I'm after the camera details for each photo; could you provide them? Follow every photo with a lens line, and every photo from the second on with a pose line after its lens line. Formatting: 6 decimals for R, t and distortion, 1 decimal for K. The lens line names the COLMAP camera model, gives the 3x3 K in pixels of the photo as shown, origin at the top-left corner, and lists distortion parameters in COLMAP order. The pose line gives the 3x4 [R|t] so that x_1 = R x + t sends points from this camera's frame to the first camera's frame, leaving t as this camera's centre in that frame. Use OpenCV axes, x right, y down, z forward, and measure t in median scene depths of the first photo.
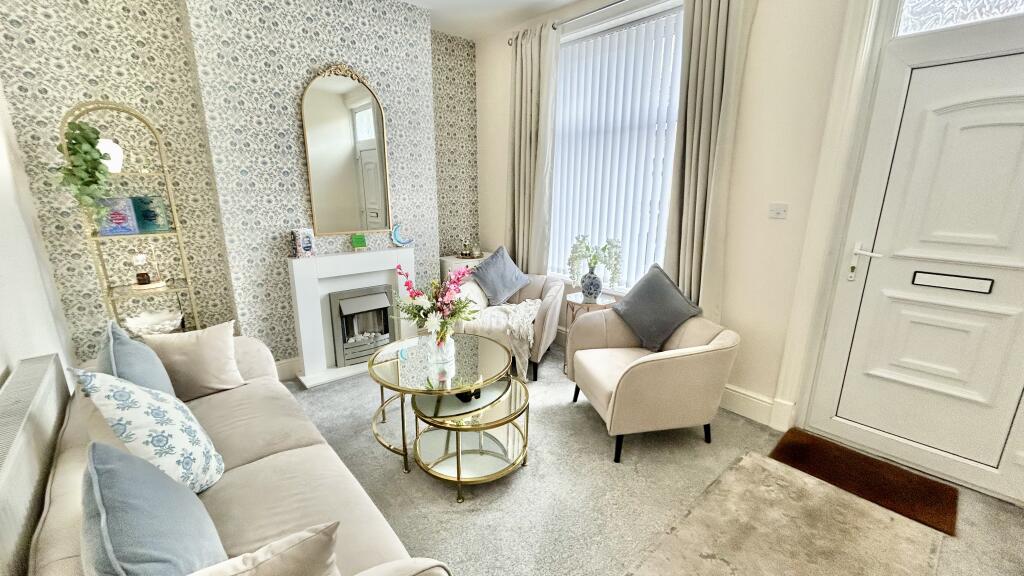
lens RADIAL K [[411.6, 0, 517.3], [0, 411.6, 290.6], [0, 0, 1]] dist [0.000385, 0.000043]
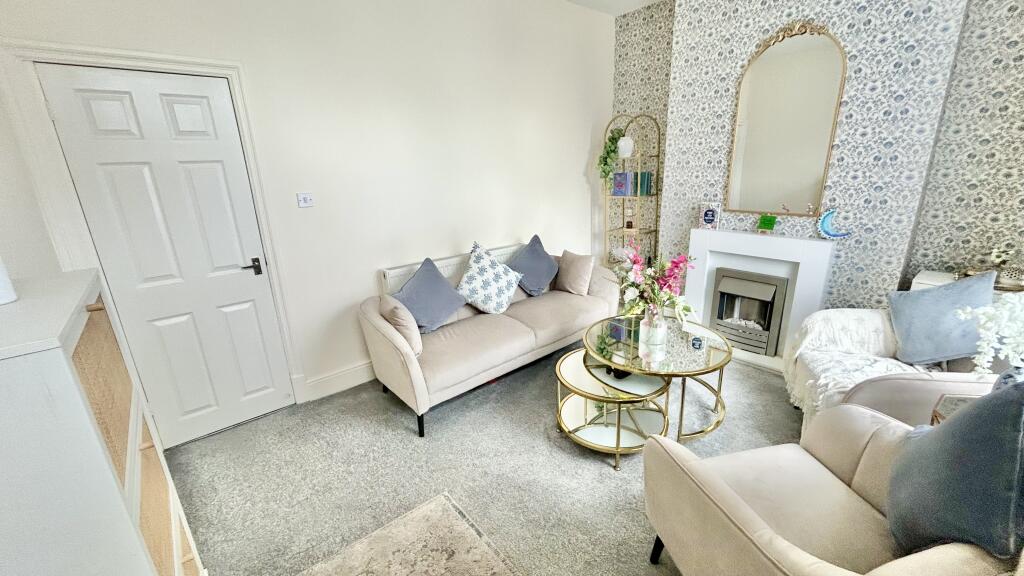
lens RADIAL K [[411.6, 0, 517.3], [0, 411.6, 290.6], [0, 0, 1]] dist [0.000385, 0.000043]
pose [[-0.023979, 0.285908, -0.957957, 0.583483], [-0.219083, 0.933437, 0.284074, -0.125427], [0.975411, 0.216684, 0.040255, 0.485183]]
